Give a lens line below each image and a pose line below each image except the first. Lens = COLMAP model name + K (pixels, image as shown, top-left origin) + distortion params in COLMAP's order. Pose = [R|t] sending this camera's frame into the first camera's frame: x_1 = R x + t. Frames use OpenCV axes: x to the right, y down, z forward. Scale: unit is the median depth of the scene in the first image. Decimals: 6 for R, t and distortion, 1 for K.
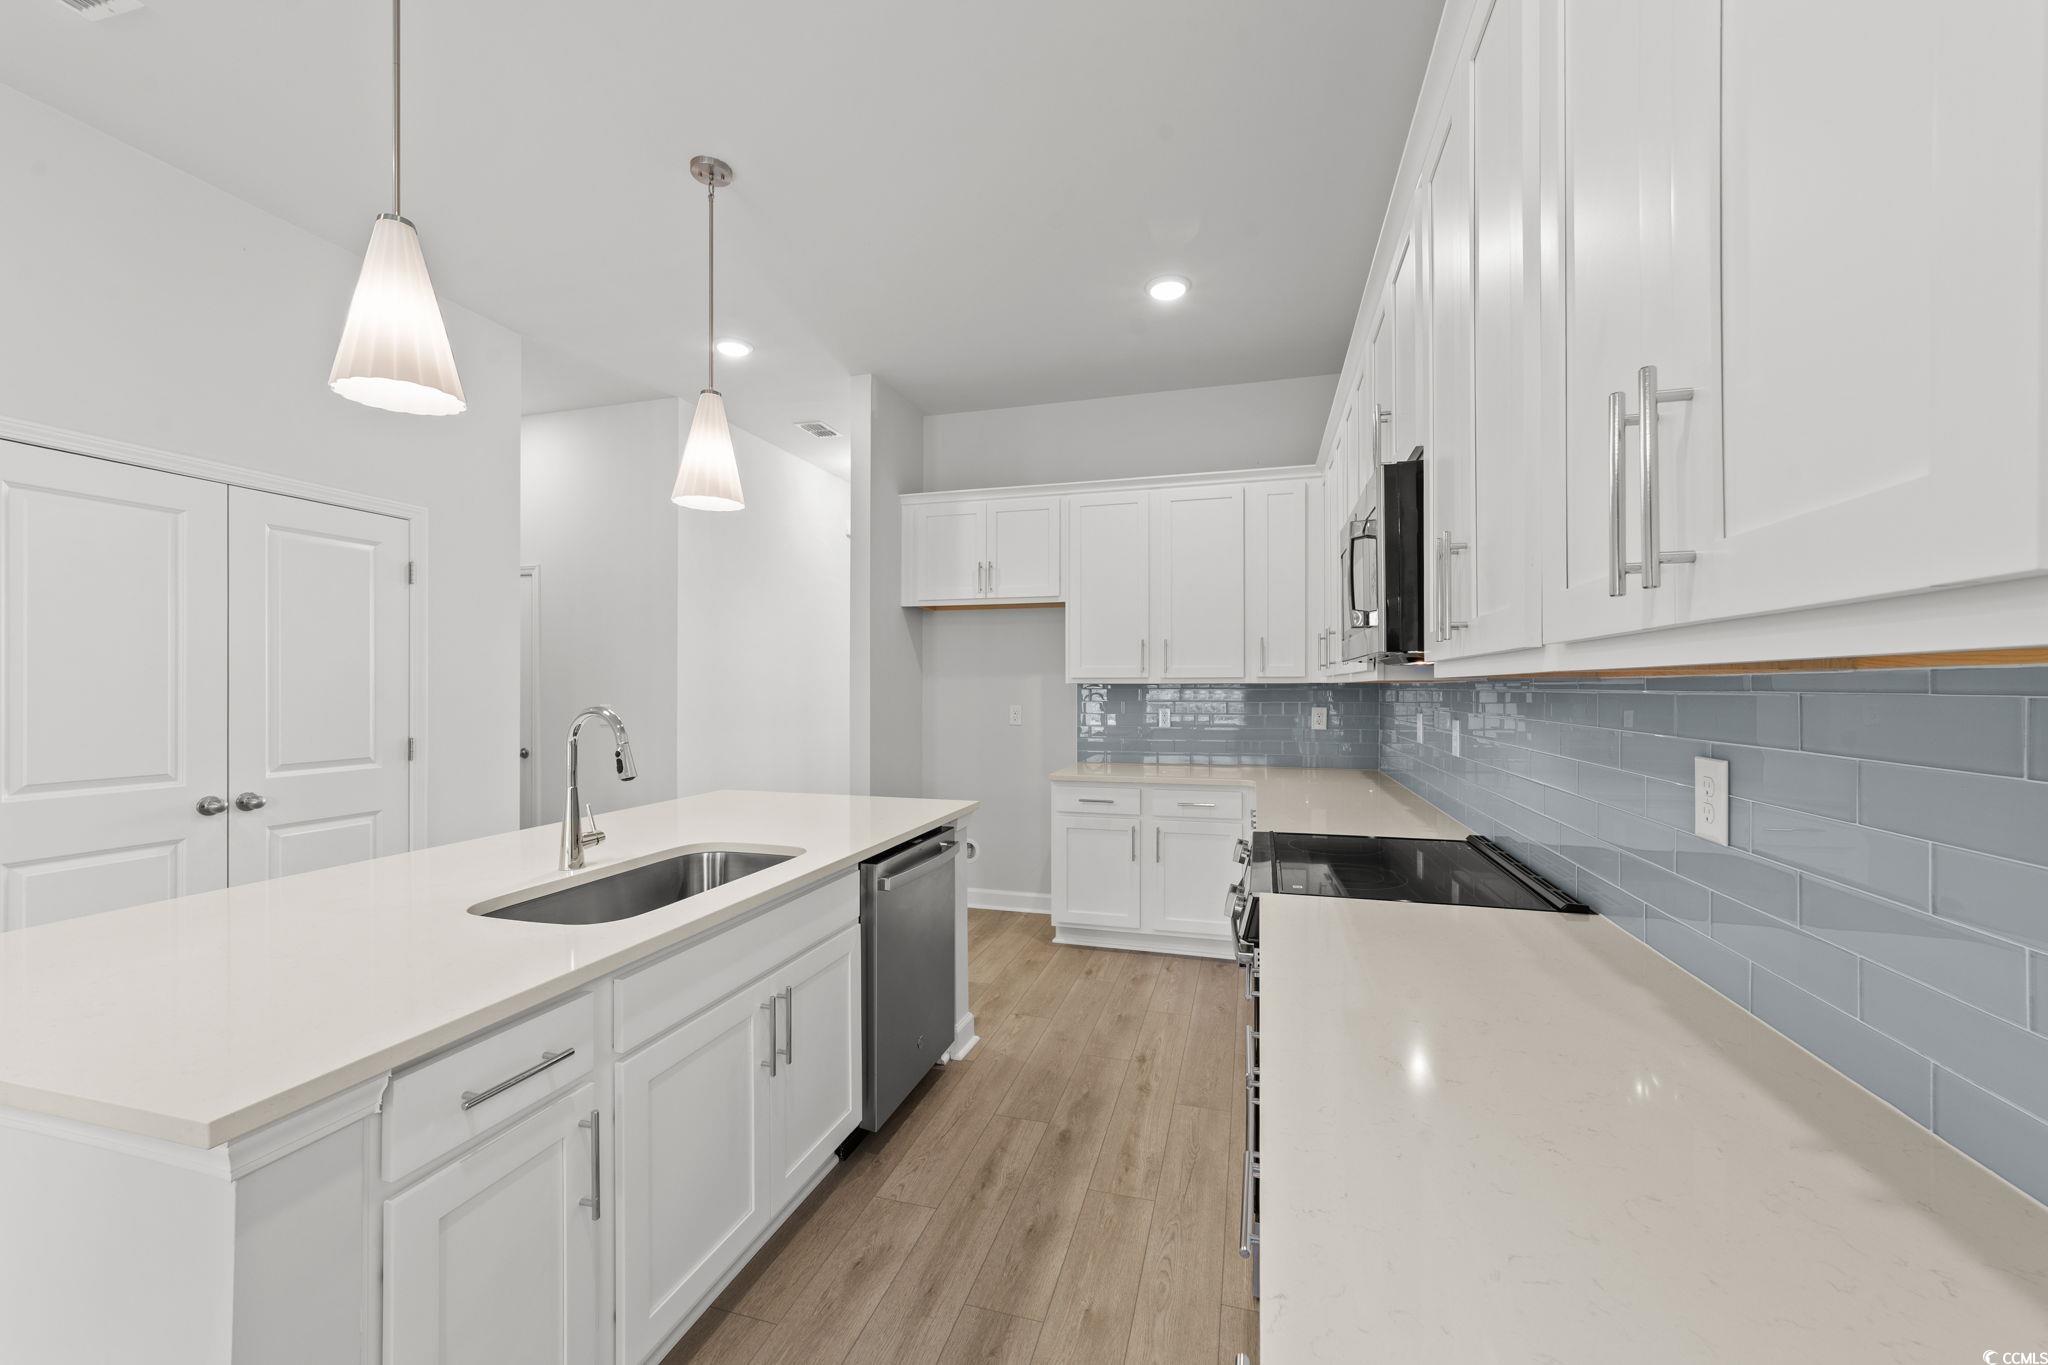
lens RADIAL K [[788.8, 0, 1026.5], [0, 788.8, 697.3], [0, 0, 1]] dist [-0.008660, 0.005730]
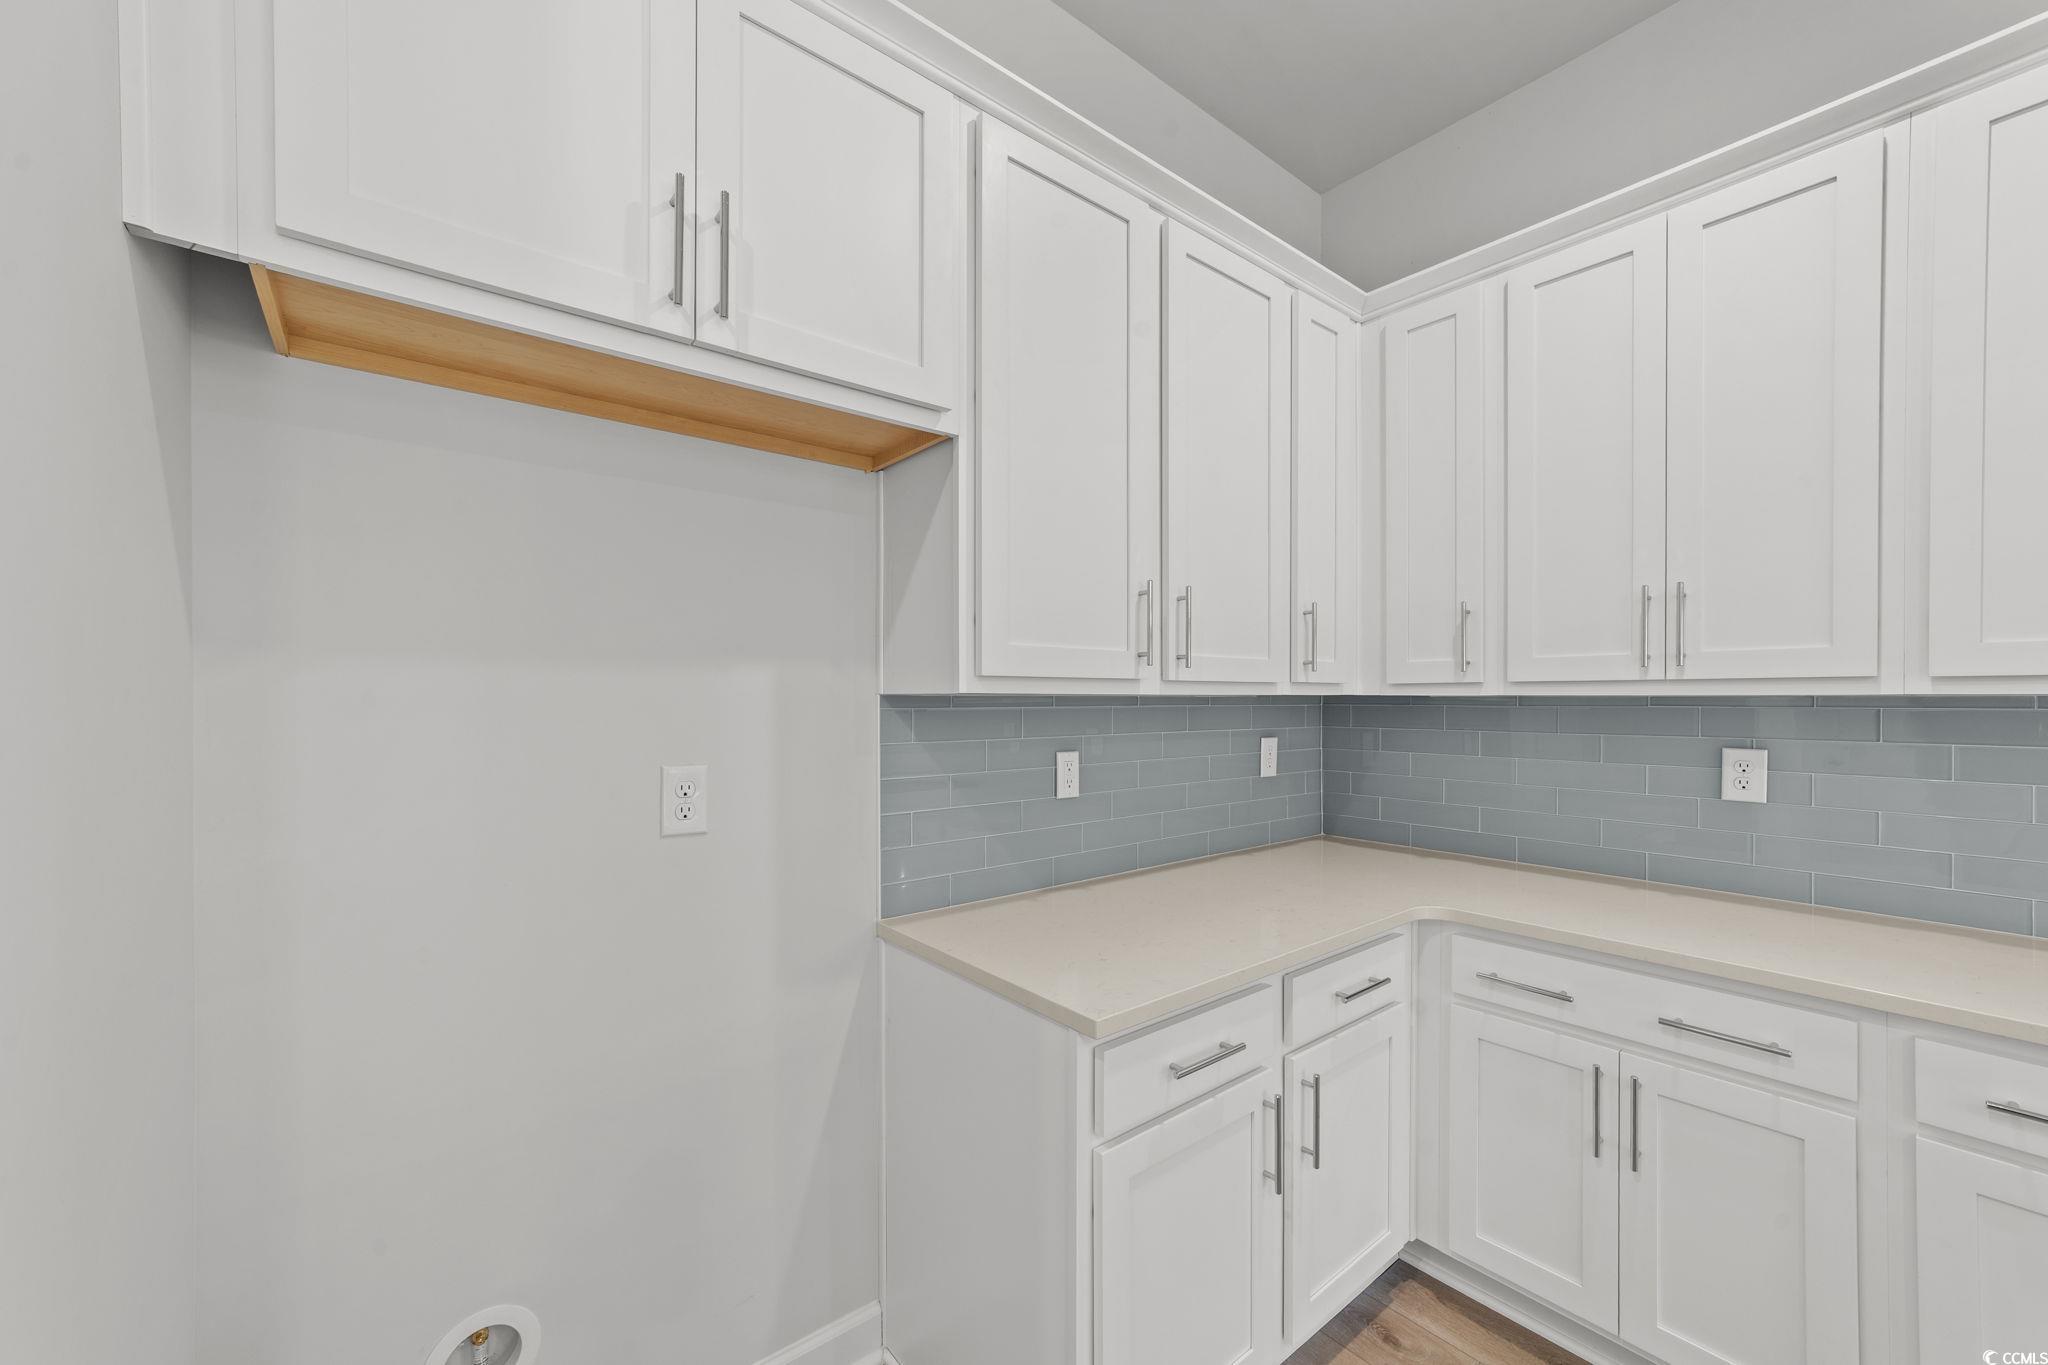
lens RADIAL K [[788.8, 0, 1029.7], [0, 788.8, 703.0], [0, 0, 1]] dist [-0.008660, 0.005730]
pose [[0.572599, -0.001852, 0.819833, -0.204011], [0.008483, 0.999957, -0.003666, -0.010950], [-0.819792, 0.009054, 0.572590, 0.822963]]
